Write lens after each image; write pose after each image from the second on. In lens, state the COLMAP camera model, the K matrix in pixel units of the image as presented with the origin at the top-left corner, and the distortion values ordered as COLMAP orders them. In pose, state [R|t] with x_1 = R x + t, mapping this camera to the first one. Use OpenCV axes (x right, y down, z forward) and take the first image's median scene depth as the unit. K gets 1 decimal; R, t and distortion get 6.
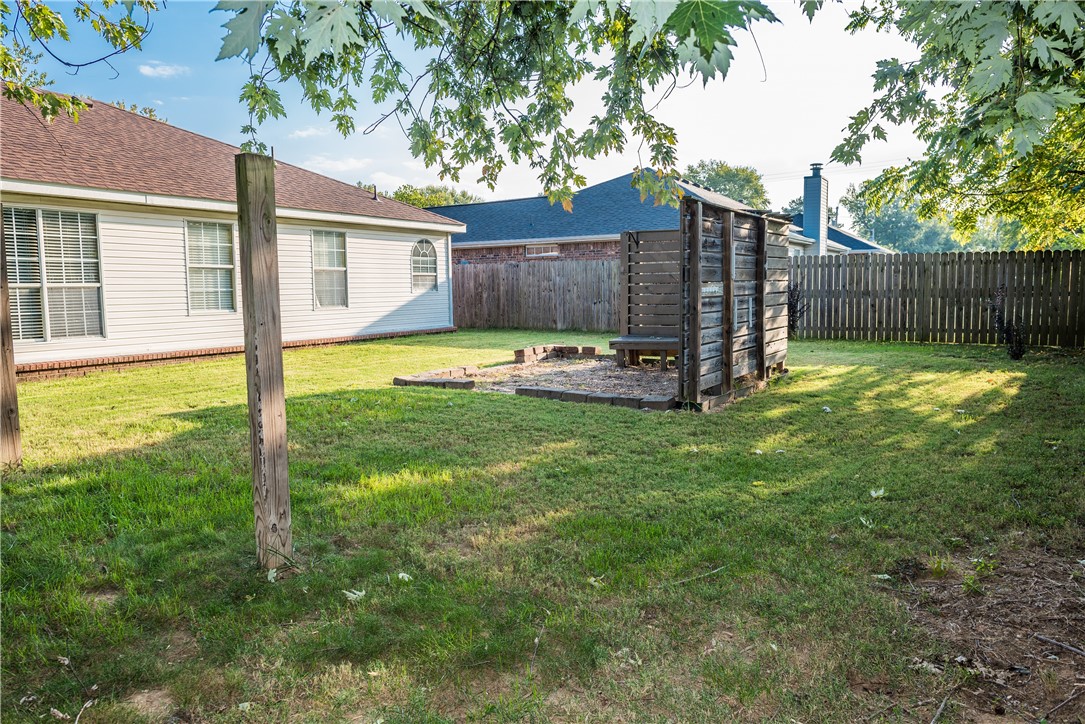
lens RADIAL K [[752.2, 0, 532.1], [0, 752.2, 360.8], [0, 0, 1]] dist [-0.040504, 0.022003]
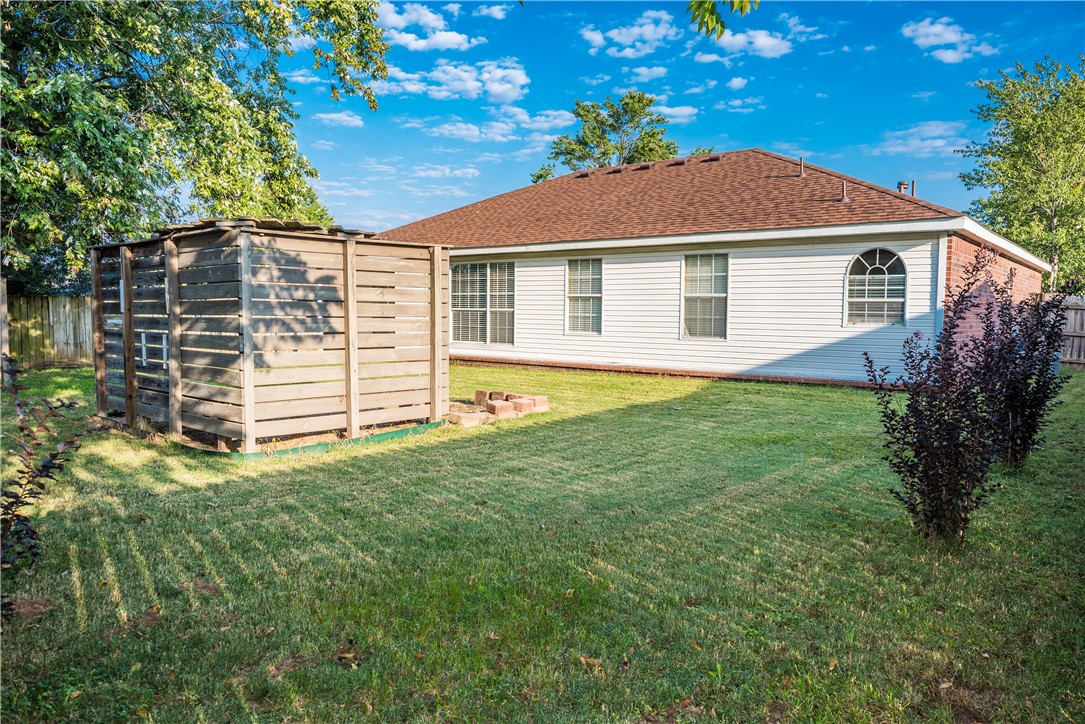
lens RADIAL K [[767.6, 0, 538.0], [0, 767.6, 313.7], [0, 0, 1]] dist [-0.038138, 0.016952]
pose [[-0.160189, 0.005193, -0.987073, 1.704352], [-0.112529, 0.993371, 0.023488, -0.251956], [0.980651, 0.114836, -0.158543, 2.402603]]
